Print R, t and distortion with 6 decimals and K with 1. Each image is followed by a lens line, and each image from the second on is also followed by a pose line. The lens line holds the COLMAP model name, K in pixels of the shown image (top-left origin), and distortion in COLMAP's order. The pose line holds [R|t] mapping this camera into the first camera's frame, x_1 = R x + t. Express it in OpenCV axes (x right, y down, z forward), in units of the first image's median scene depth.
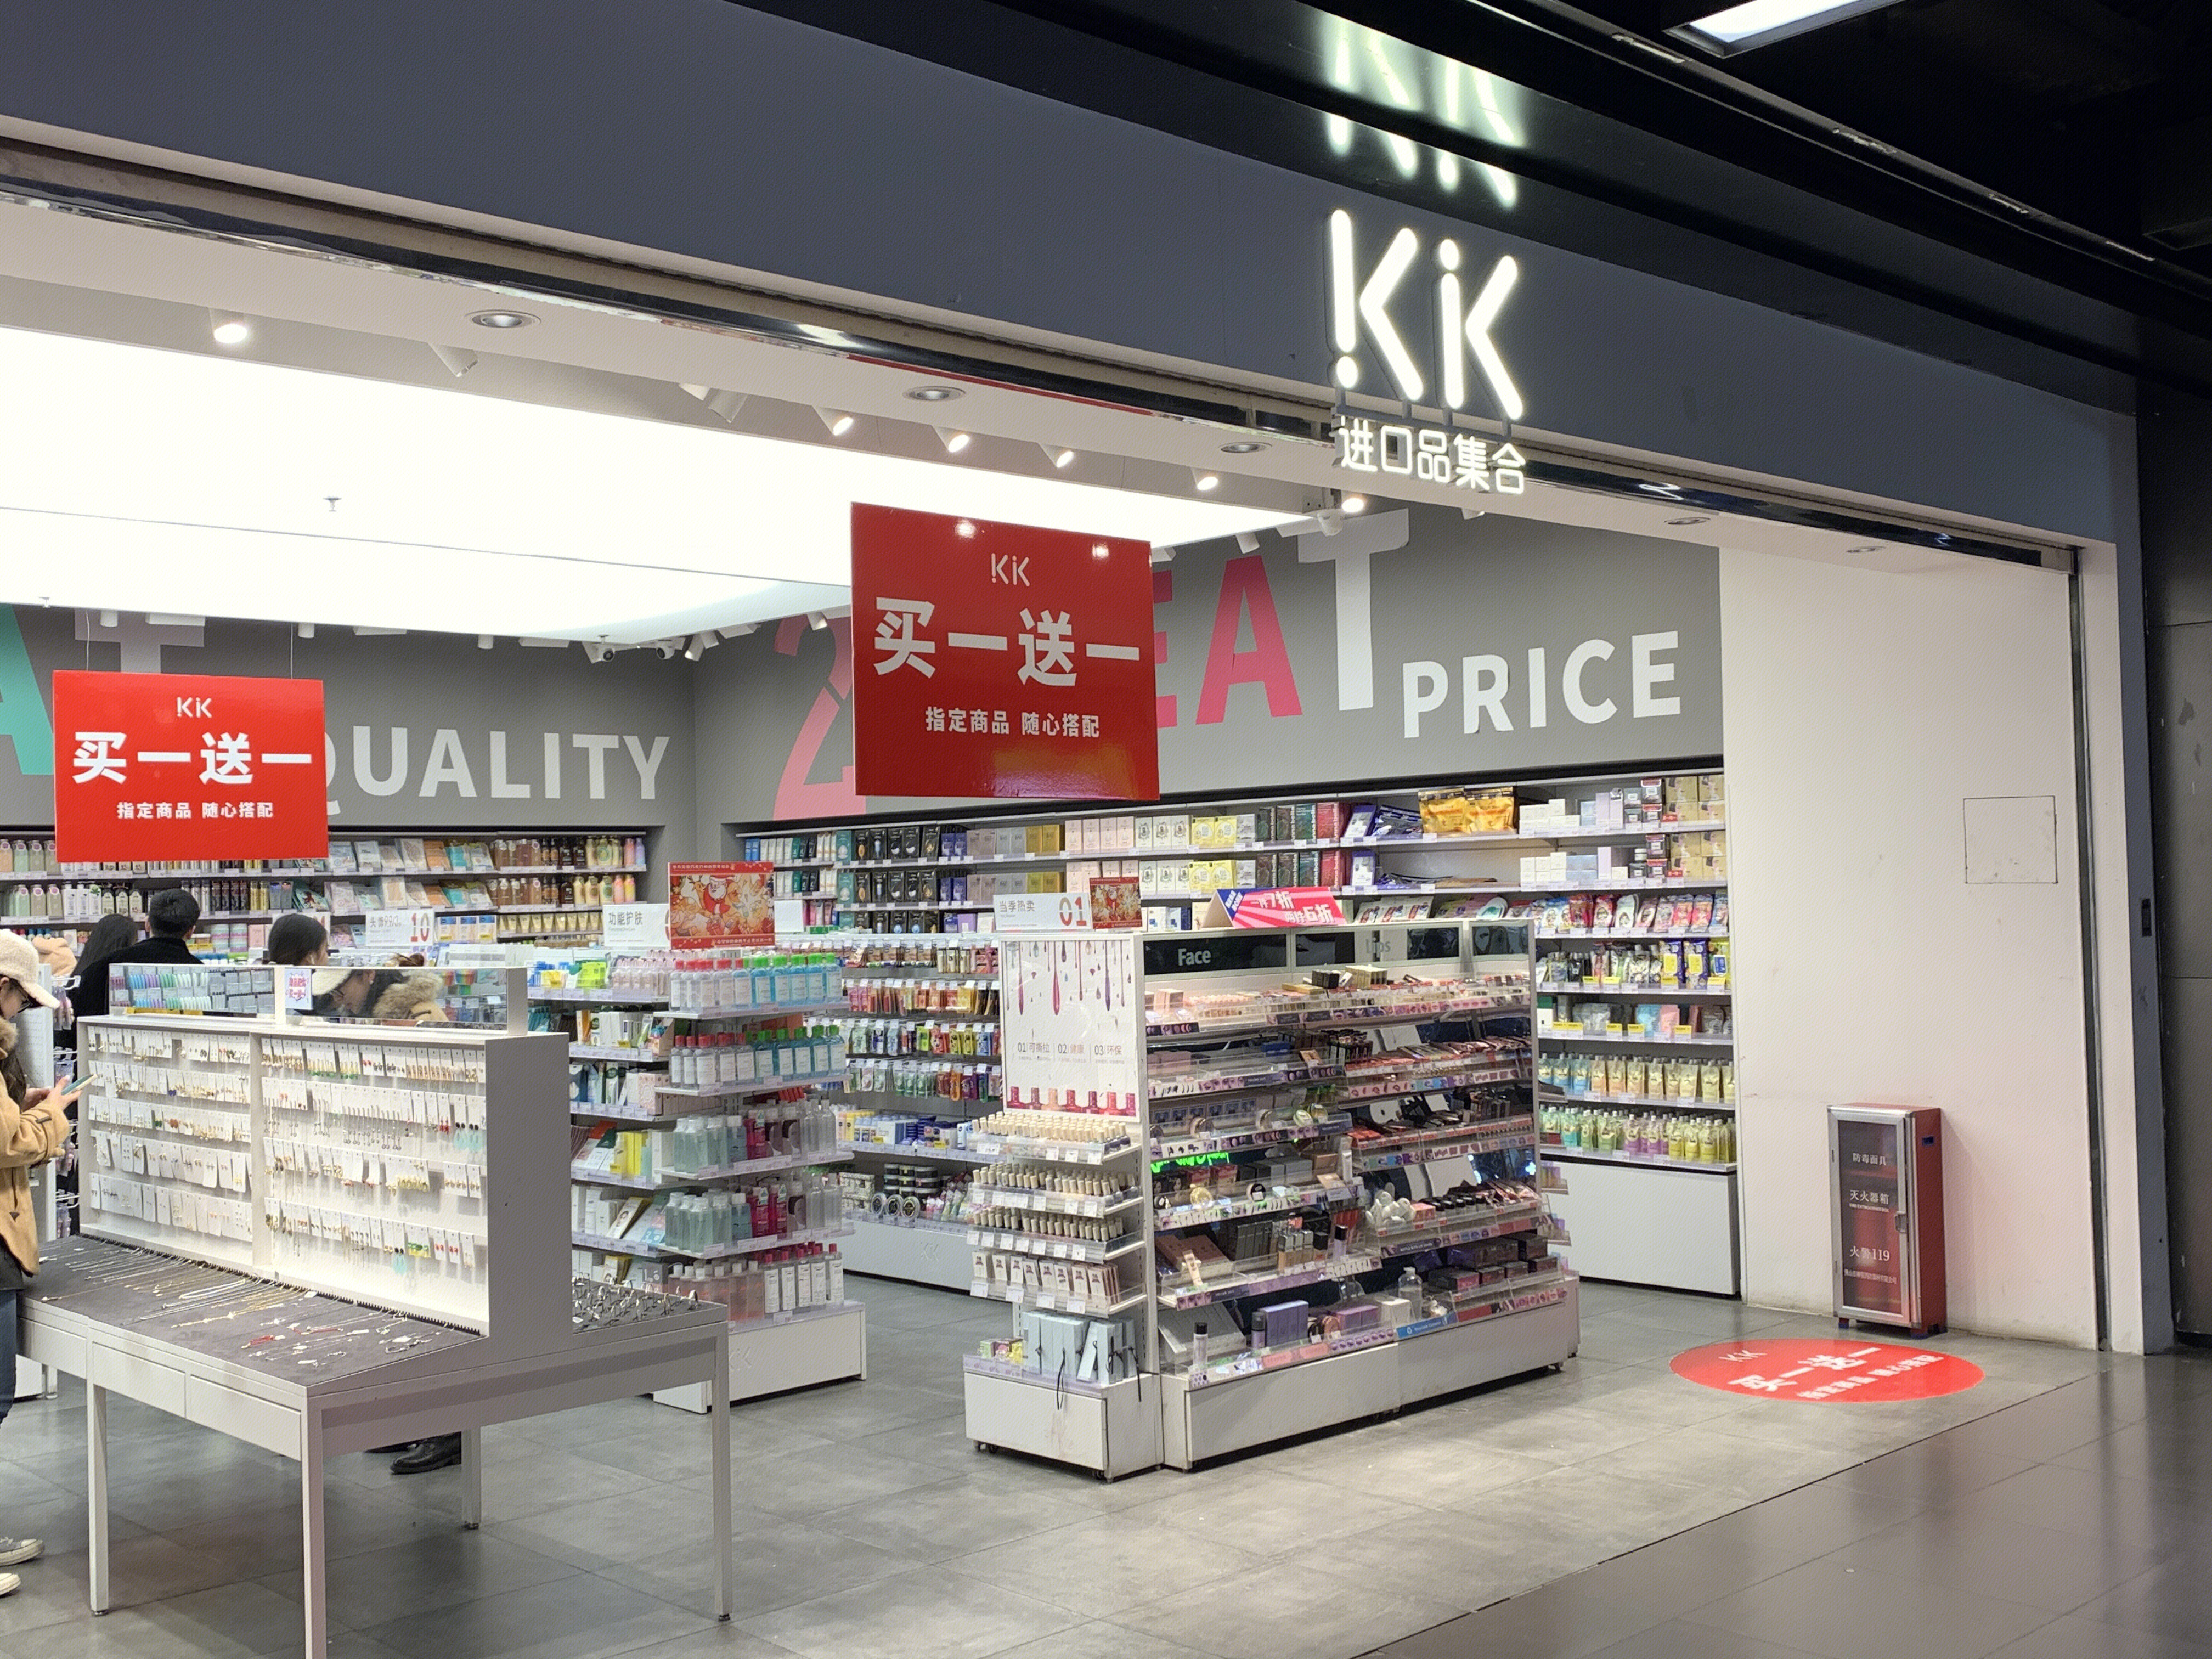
lens RADIAL K [[2226.9, 0, 1100.6], [0, 2226.9, 833.1], [0, 0, 1]] dist [0.062217, 0.000000]
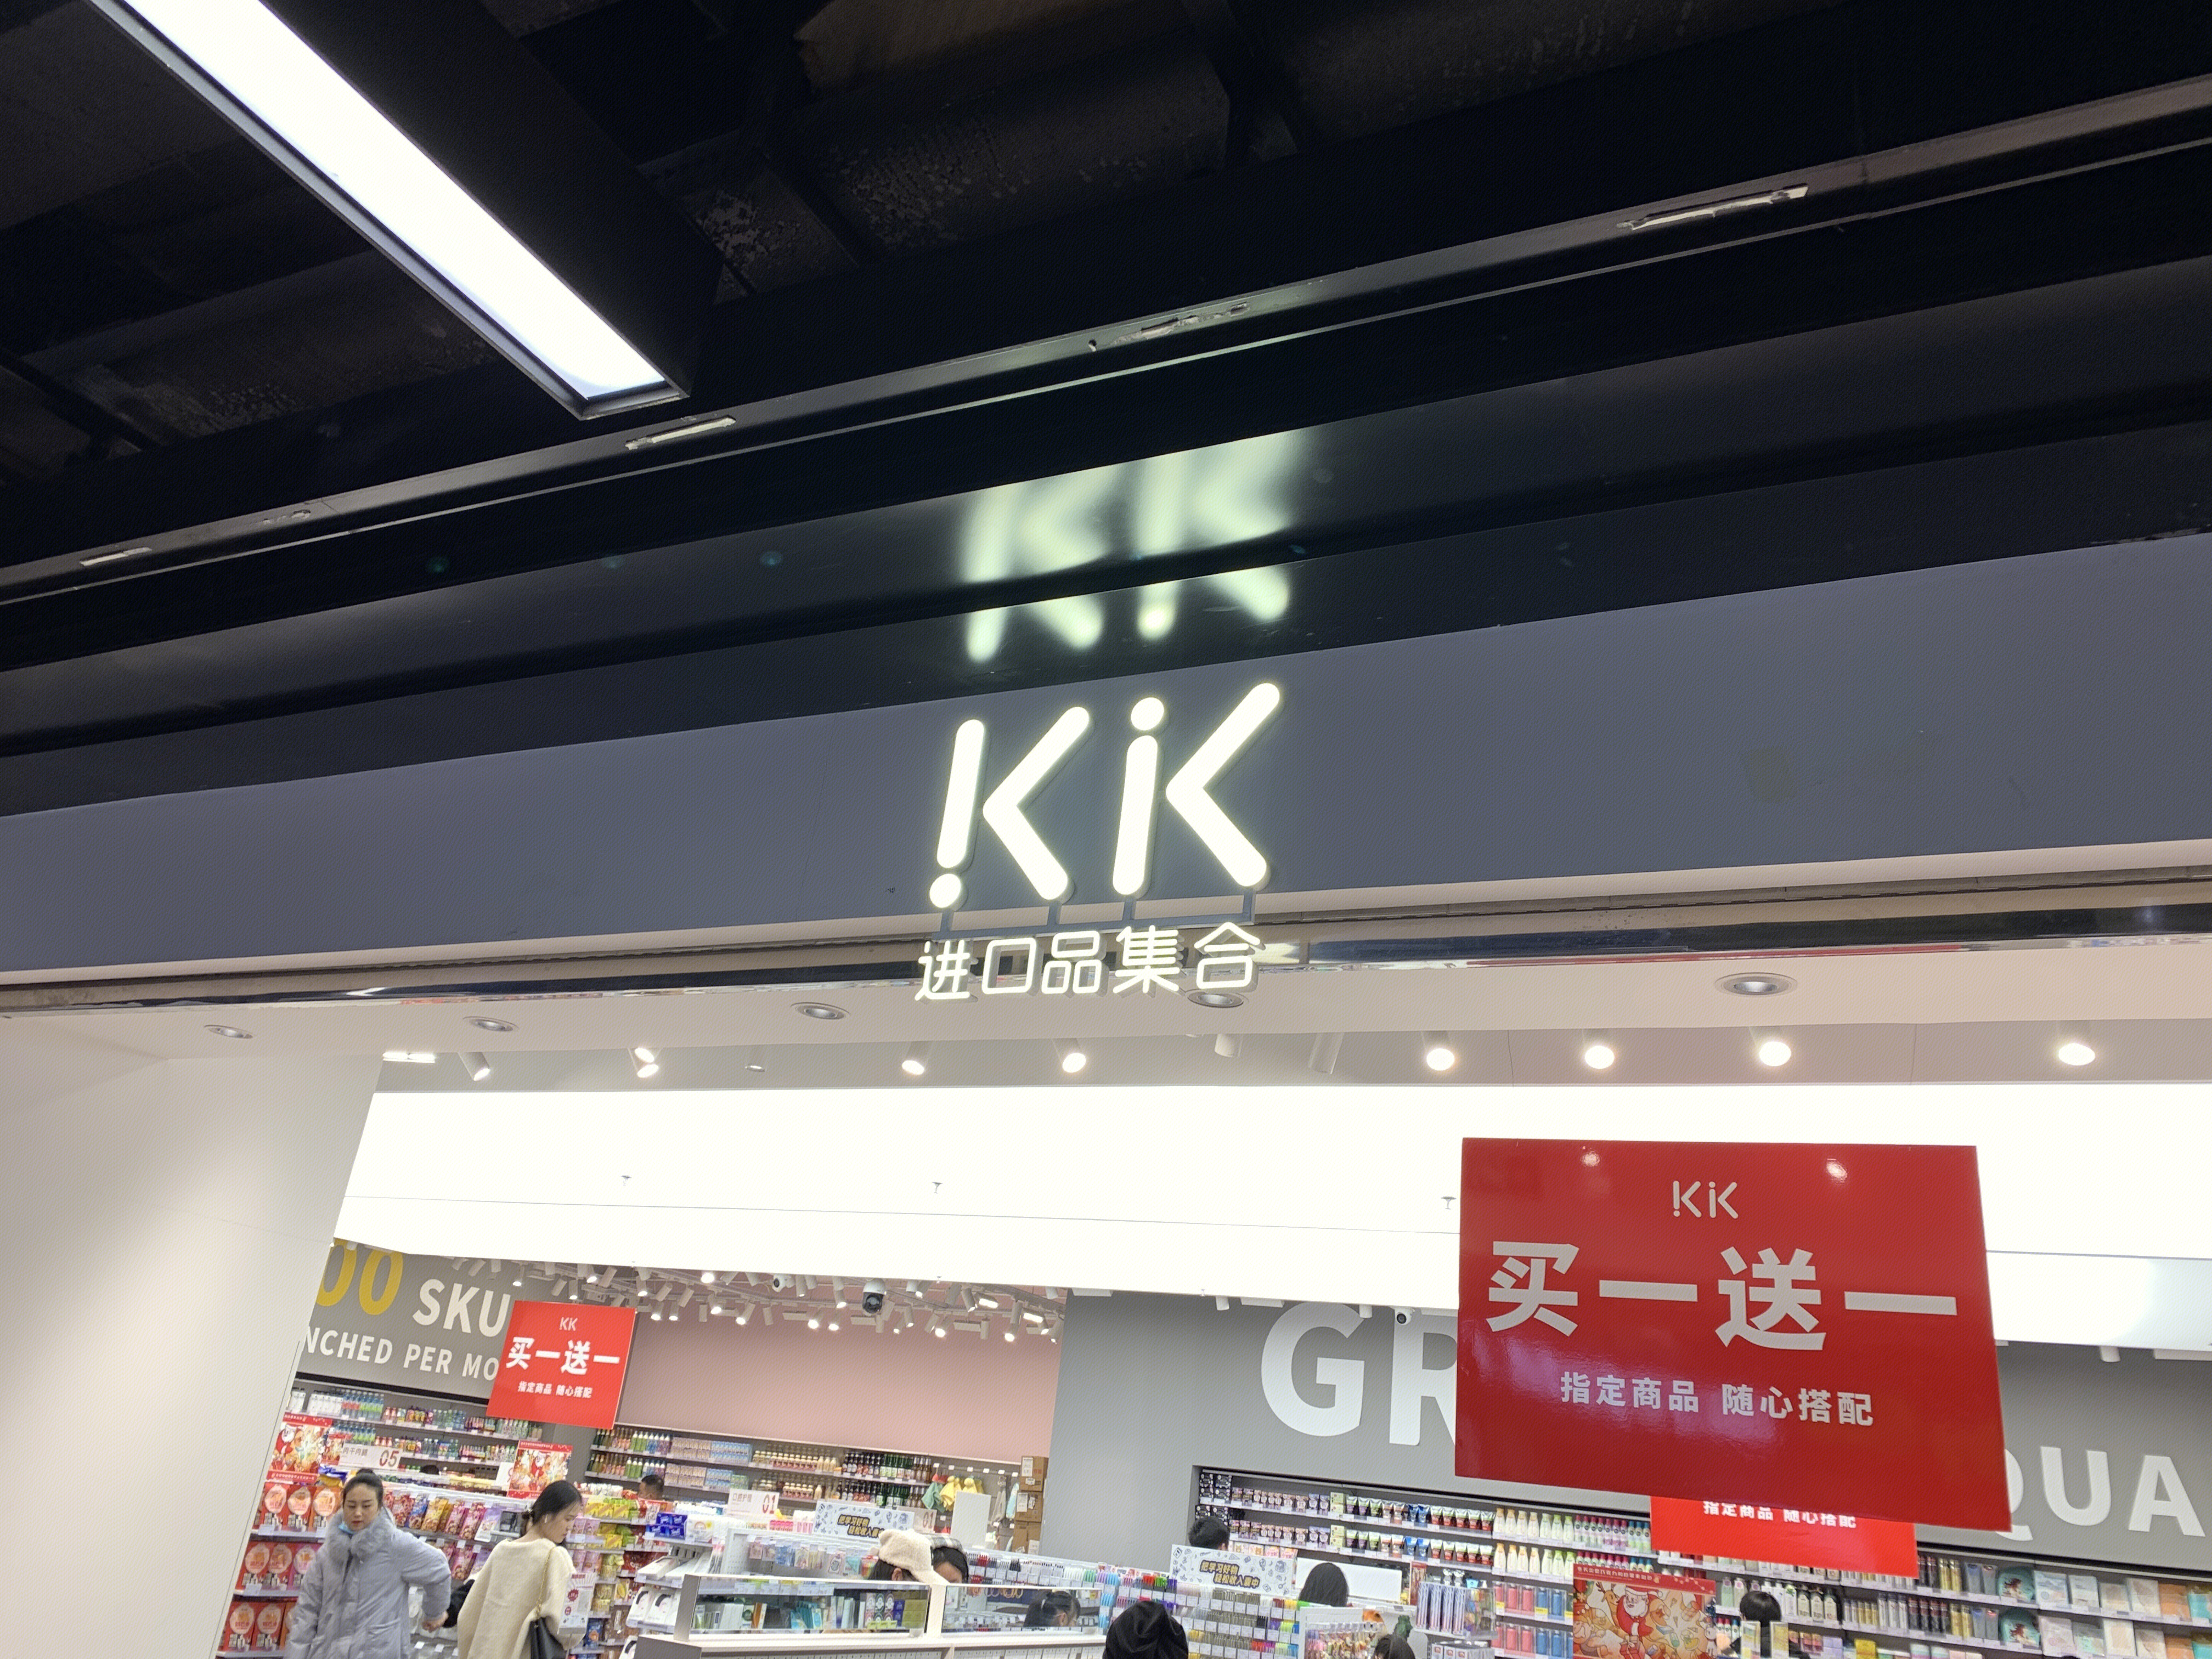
lens RADIAL K [[1679.7, 0, 1101.9], [0, 1679.7, 811.5], [0, 0, 1]] dist [0.022346, -0.032709]
pose [[0.339314, -0.299286, -0.891792, 0.472760], [-0.097700, 0.931697, -0.349851, -0.013640], [0.935586, 0.205837, 0.286898, 0.588929]]
